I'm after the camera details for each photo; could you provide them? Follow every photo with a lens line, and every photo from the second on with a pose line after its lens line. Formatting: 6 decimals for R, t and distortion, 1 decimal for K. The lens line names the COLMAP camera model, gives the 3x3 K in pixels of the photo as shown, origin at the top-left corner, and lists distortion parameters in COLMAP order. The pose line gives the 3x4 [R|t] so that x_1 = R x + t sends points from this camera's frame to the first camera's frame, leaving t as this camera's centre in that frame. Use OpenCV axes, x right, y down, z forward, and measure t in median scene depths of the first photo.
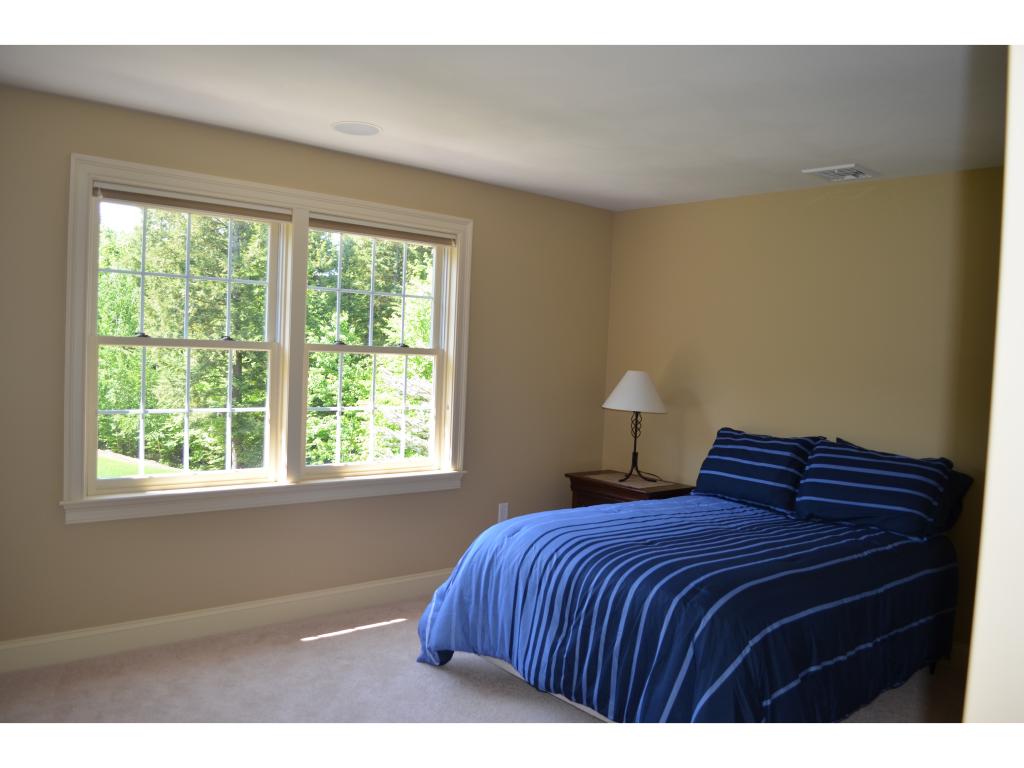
lens RADIAL K [[811.4, 0, 519.2], [0, 811.4, 387.4], [0, 0, 1]] dist [-0.076186, 0.009247]
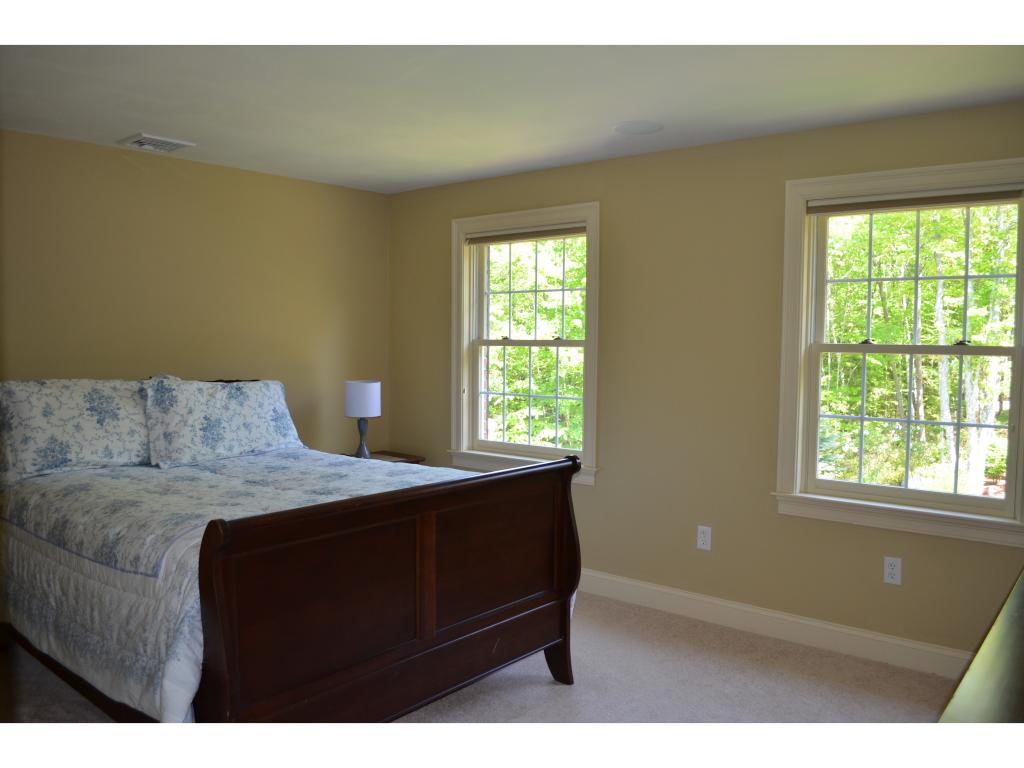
lens RADIAL K [[828.5, 0, 512.0], [0, 828.5, 384.0], [0, 0, 1]] dist [-0.071489, 0.005168]
pose [[0.147649, 0.014402, -0.988935, 0.864772], [-0.049593, 0.998744, 0.007141, 0.002202], [0.987796, 0.047990, 0.148178, 0.757988]]
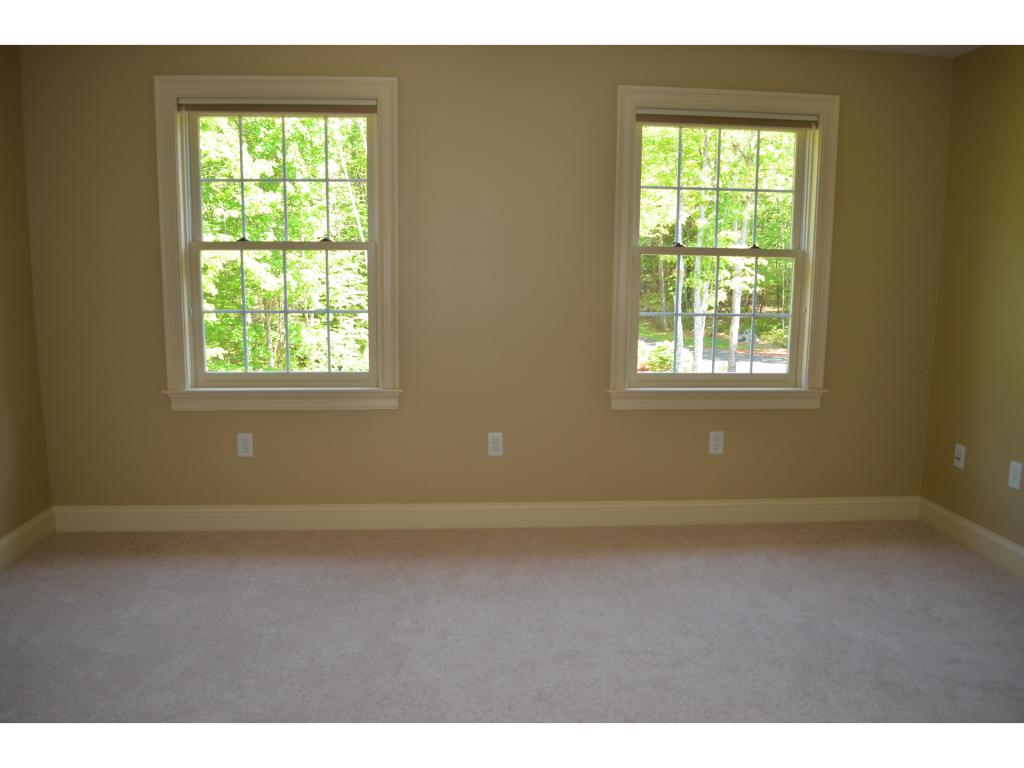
lens RADIAL K [[783.3, 0, 512.7], [0, 783.3, 354.2], [0, 0, 1]] dist [-0.070738, -0.000005]
pose [[0.804816, 0.054036, -0.591059, 0.154288], [-0.007965, 0.996741, 0.080278, 0.000142], [0.593471, -0.059901, 0.802624, 0.137206]]
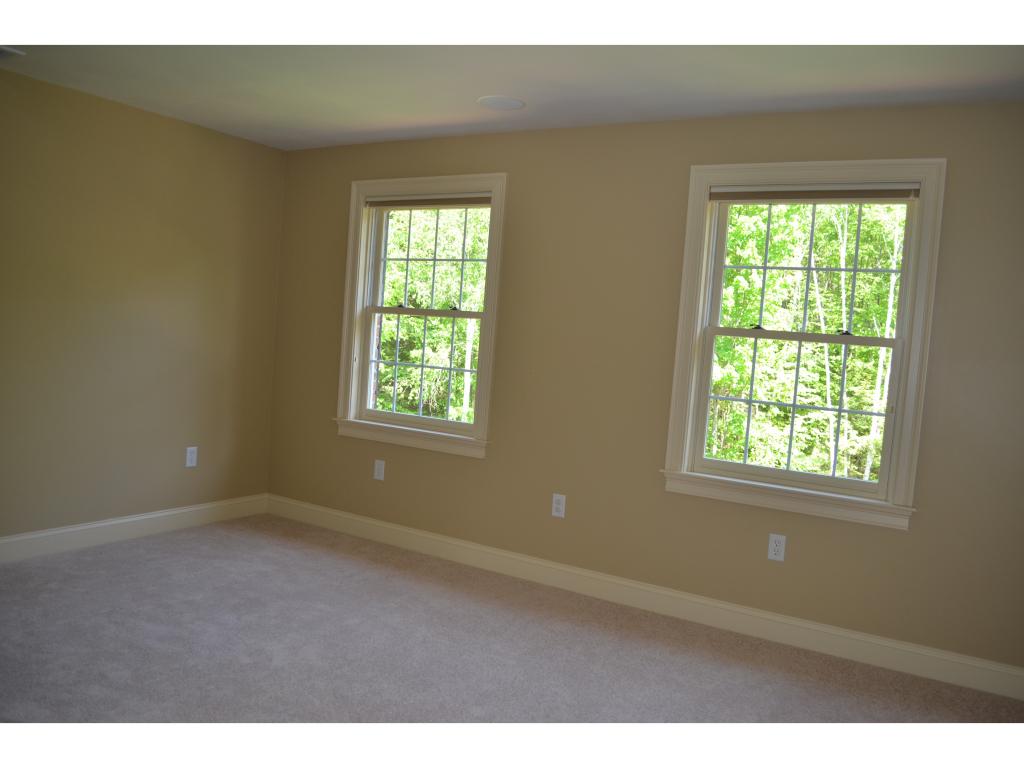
lens RADIAL K [[821.7, 0, 516.3], [0, 821.7, 350.8], [0, 0, 1]] dist [-0.070478, -0.001377]
pose [[0.301320, 0.019840, -0.953317, 0.811294], [-0.090627, 0.995853, -0.007920, 0.002084], [0.949206, 0.088783, 0.301869, 0.712662]]
